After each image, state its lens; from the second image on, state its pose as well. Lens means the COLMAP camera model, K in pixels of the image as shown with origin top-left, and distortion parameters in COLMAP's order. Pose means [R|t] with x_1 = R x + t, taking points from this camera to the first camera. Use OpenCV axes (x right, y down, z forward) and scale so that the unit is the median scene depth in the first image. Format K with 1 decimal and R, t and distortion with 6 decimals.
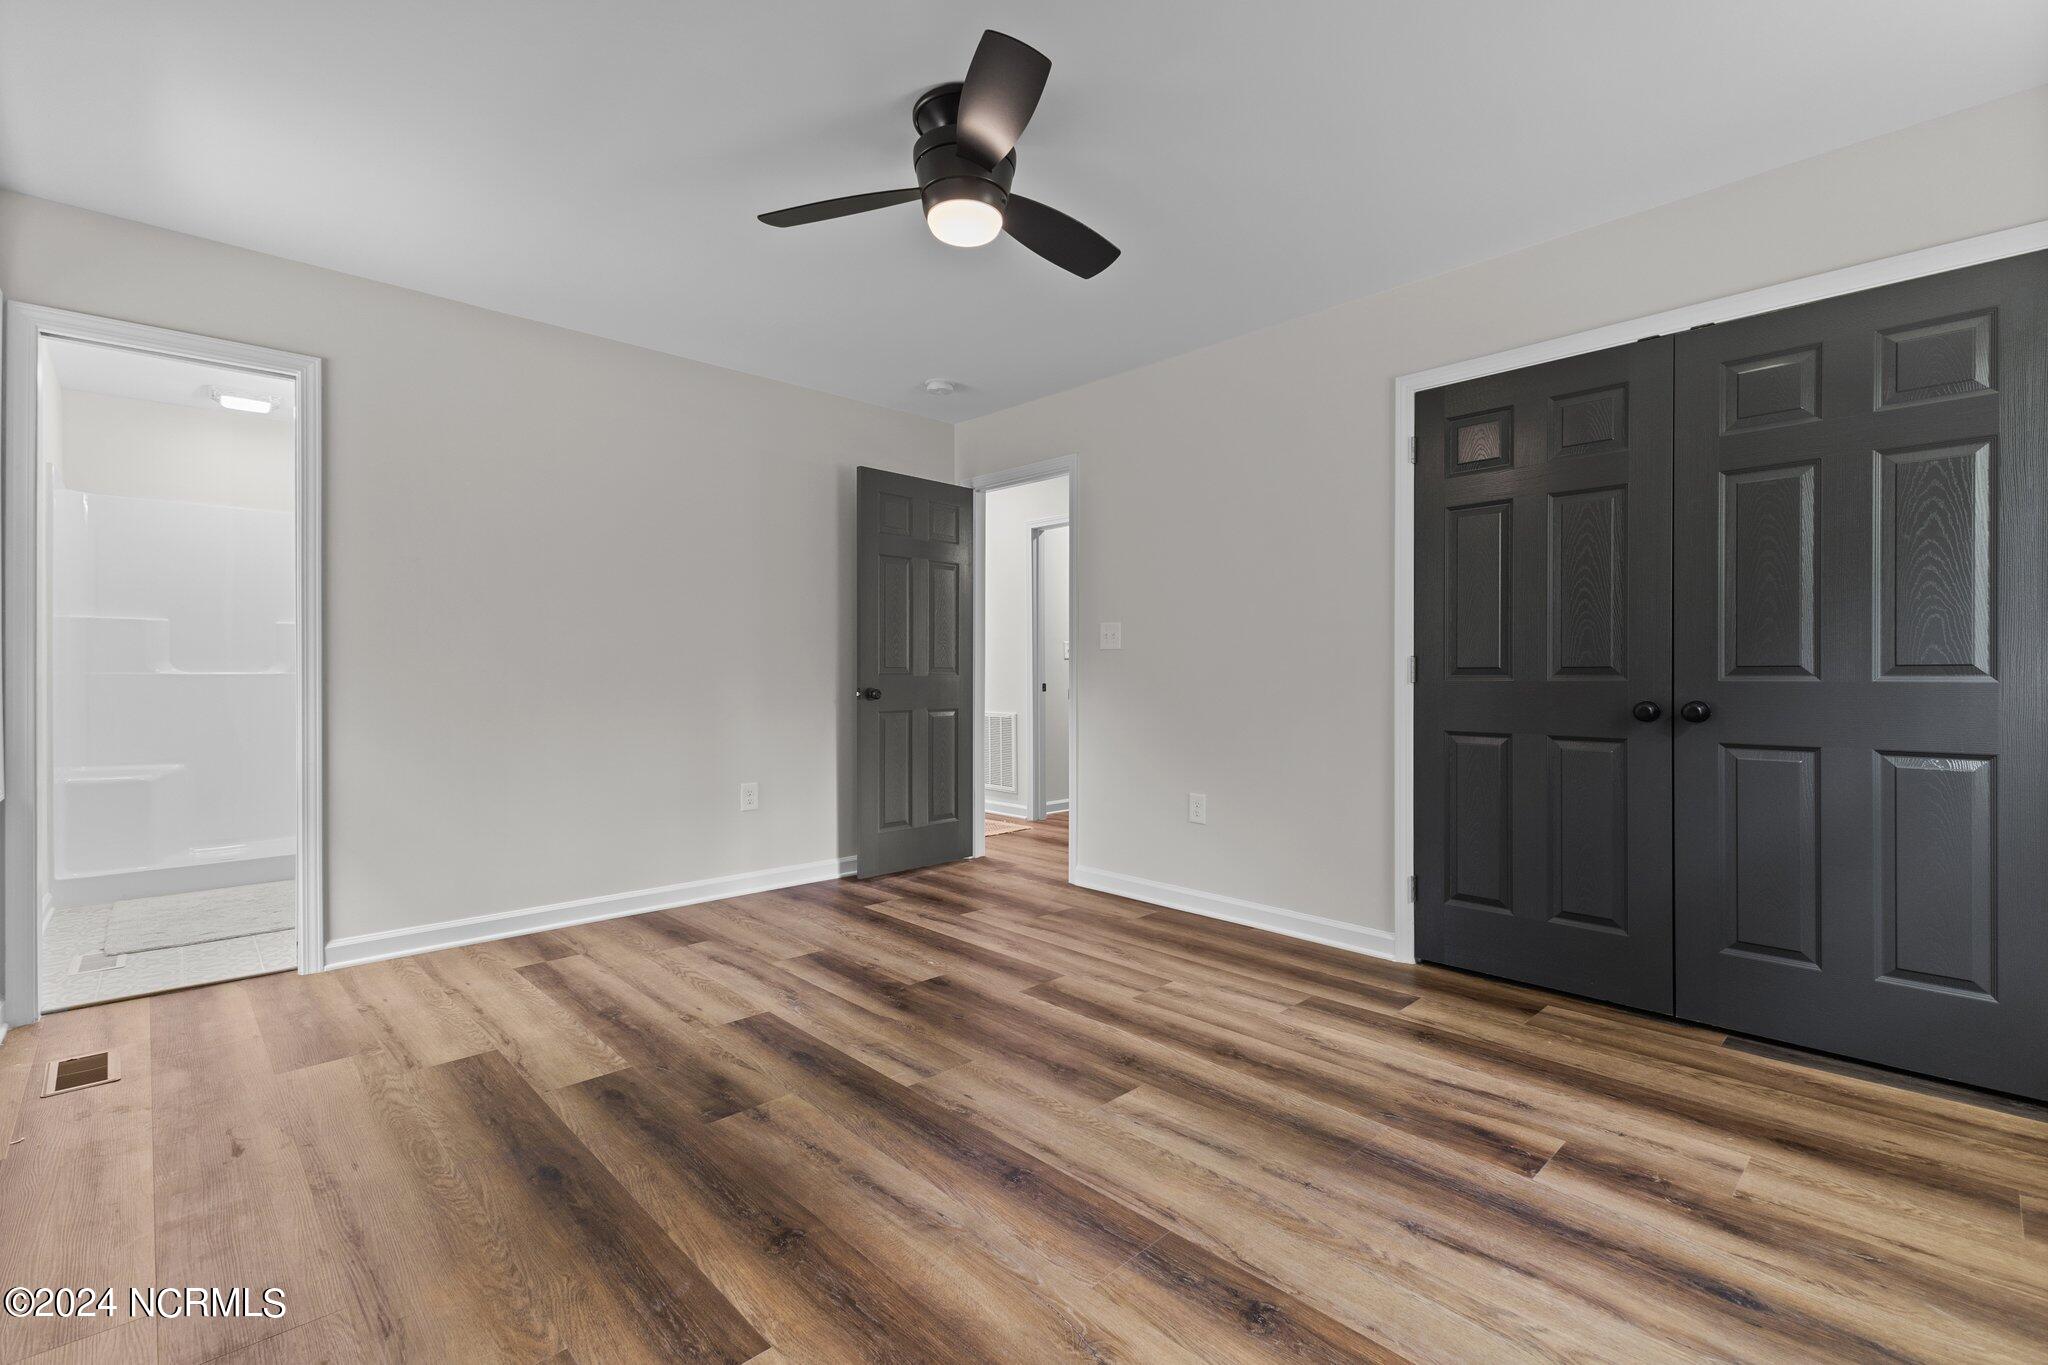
lens RADIAL K [[910.2, 0, 1023.7], [0, 910.2, 678.6], [0, 0, 1]] dist [0.001002, 0.000029]
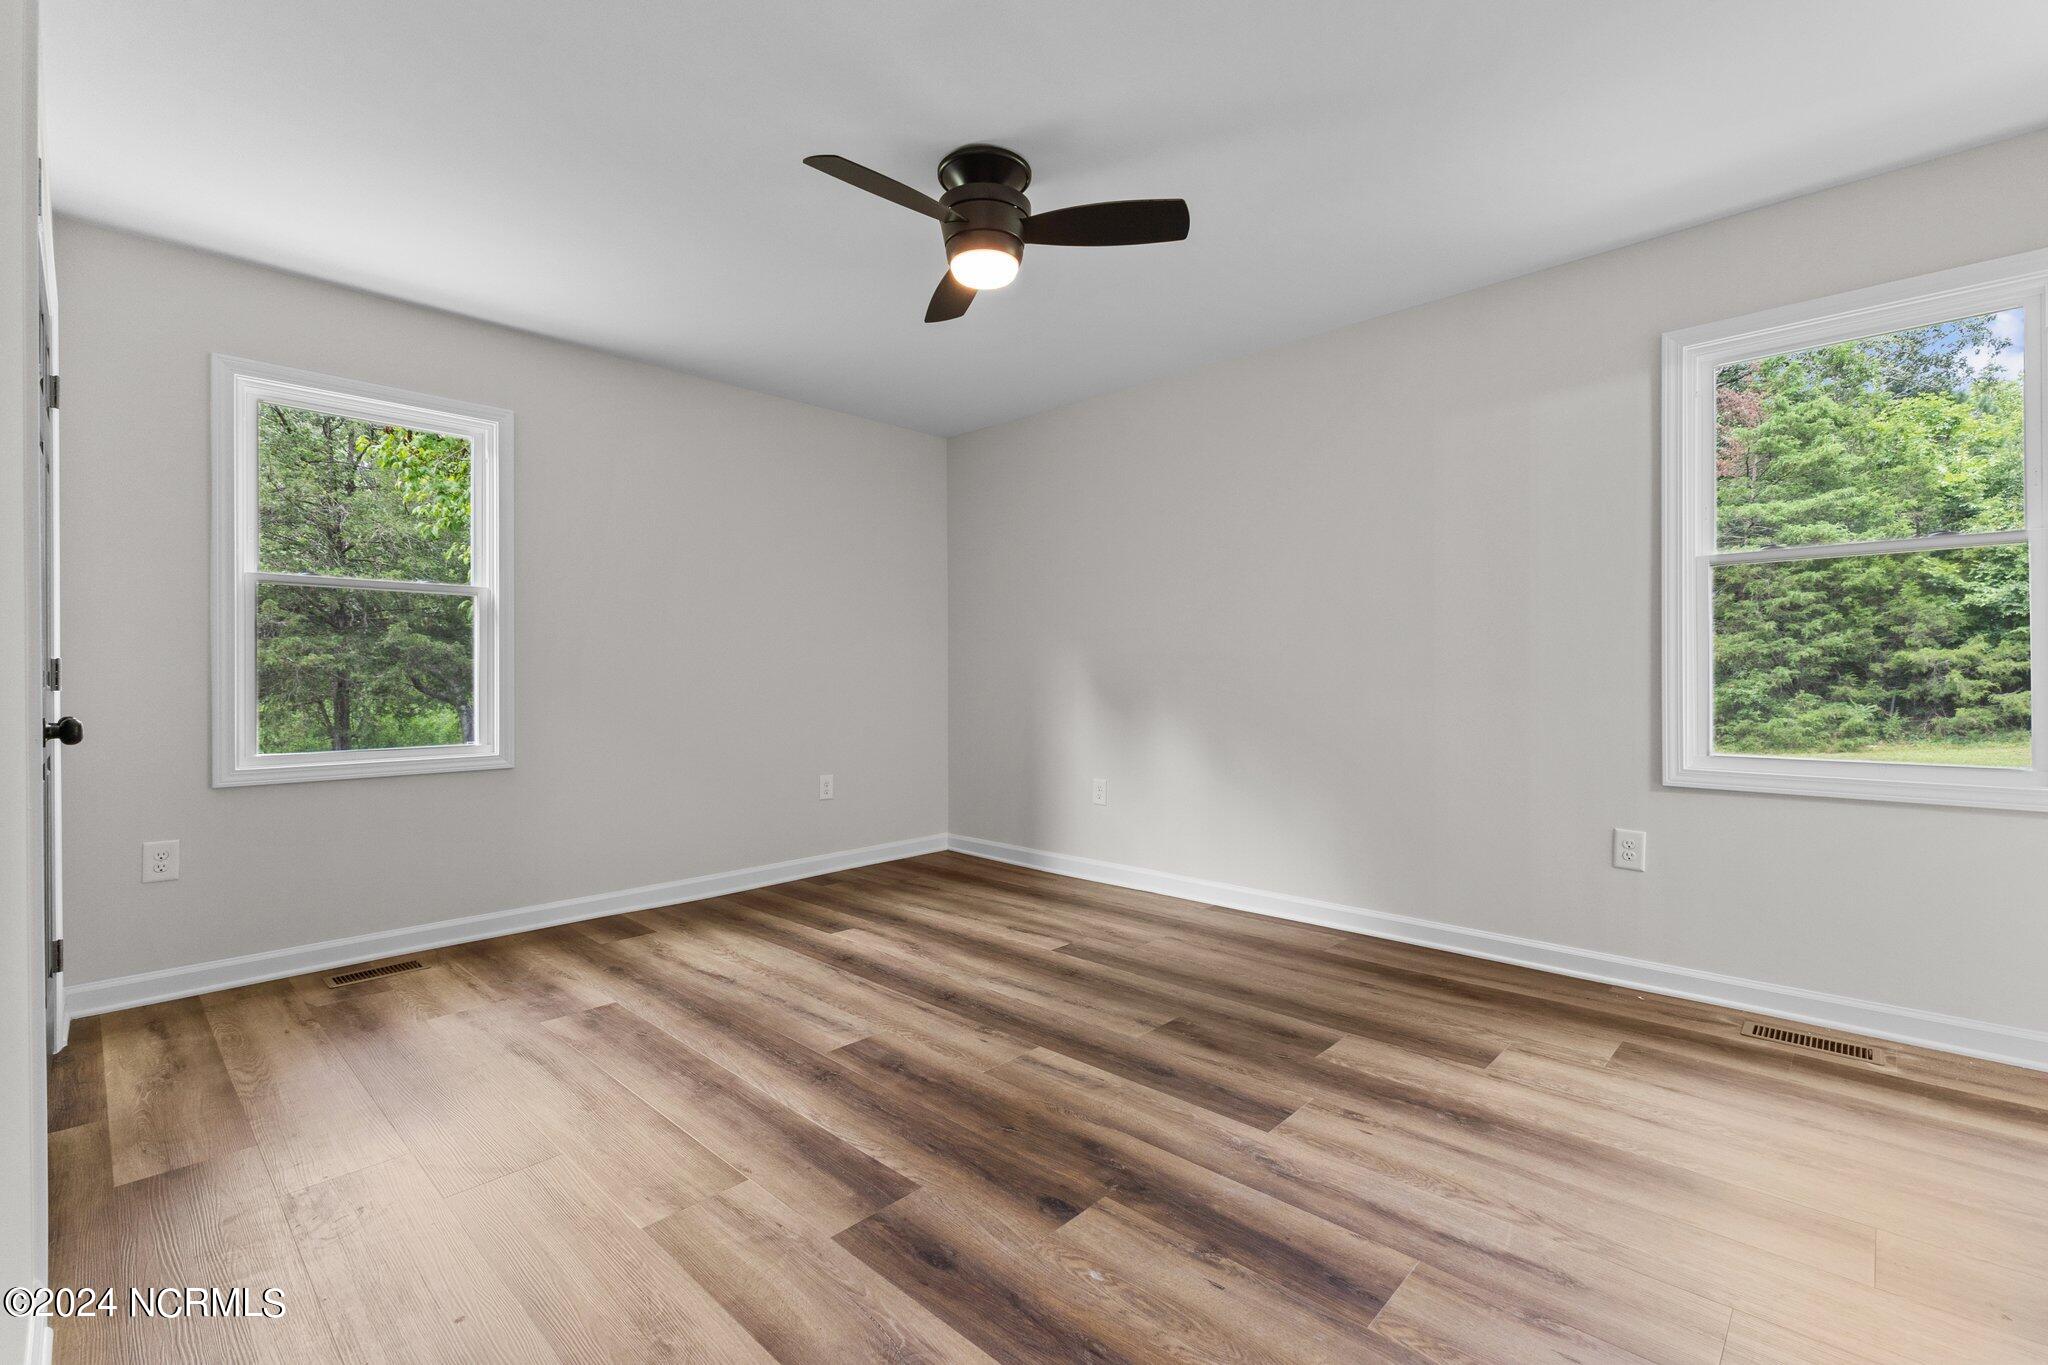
lens RADIAL K [[910.2, 0, 1024.2], [0, 910.2, 679.6], [0, 0, 1]] dist [0.001002, 0.000029]
pose [[-0.999193, 0.005168, -0.039845, -0.060581], [0.004980, 0.999976, 0.004813, -0.006595], [0.039869, 0.004610, -0.999194, 1.904650]]
